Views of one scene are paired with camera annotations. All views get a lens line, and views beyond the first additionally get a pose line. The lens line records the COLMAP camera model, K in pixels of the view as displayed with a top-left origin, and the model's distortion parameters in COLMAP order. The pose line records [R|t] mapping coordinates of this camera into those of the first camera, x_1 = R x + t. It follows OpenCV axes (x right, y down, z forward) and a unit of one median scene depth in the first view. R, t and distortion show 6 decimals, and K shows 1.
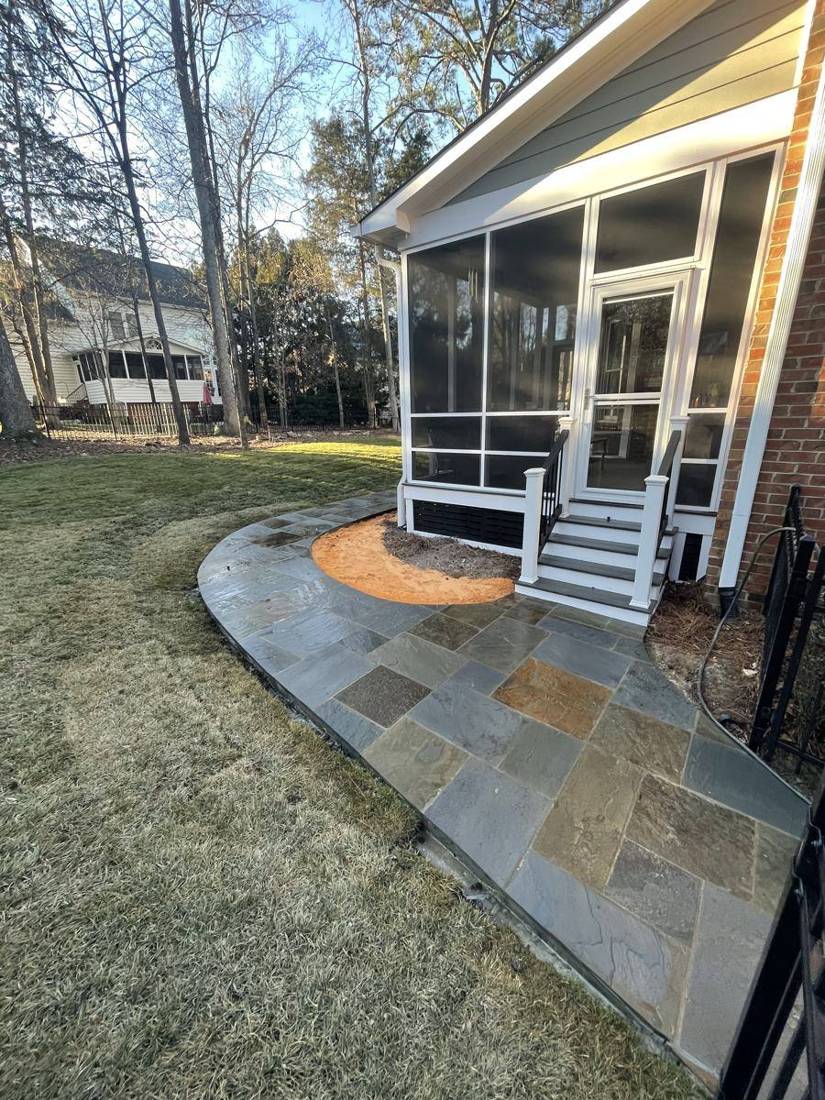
lens RADIAL K [[456.5, 0, 412.5], [0, 456.5, 550.0], [0, 0, 1]] dist [0.002587, 0.000101]
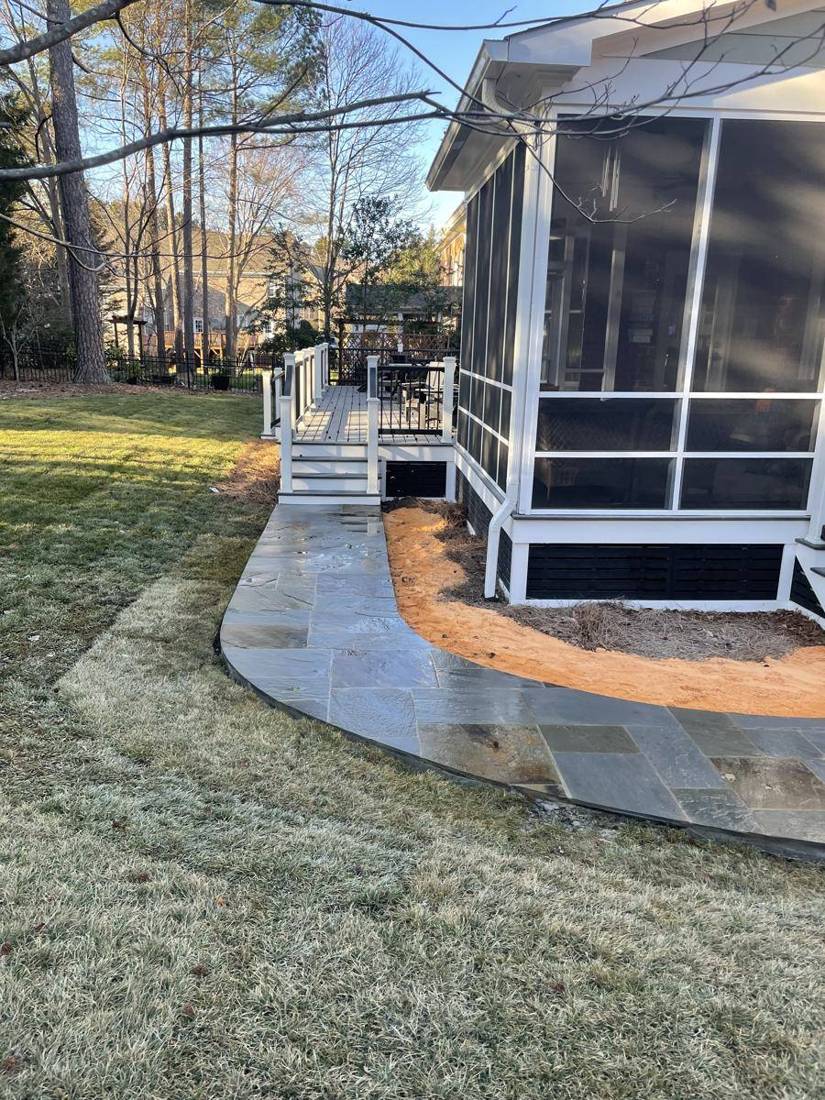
lens RADIAL K [[814.5, 0, 412.5], [0, 814.5, 550.0], [0, 0, 1]] dist [0.015722, -0.040693]
pose [[0.763238, -0.124791, 0.633952, -0.817044], [0.157164, 0.987559, 0.005182, -0.146393], [-0.626712, 0.095679, 0.773355, 0.375569]]
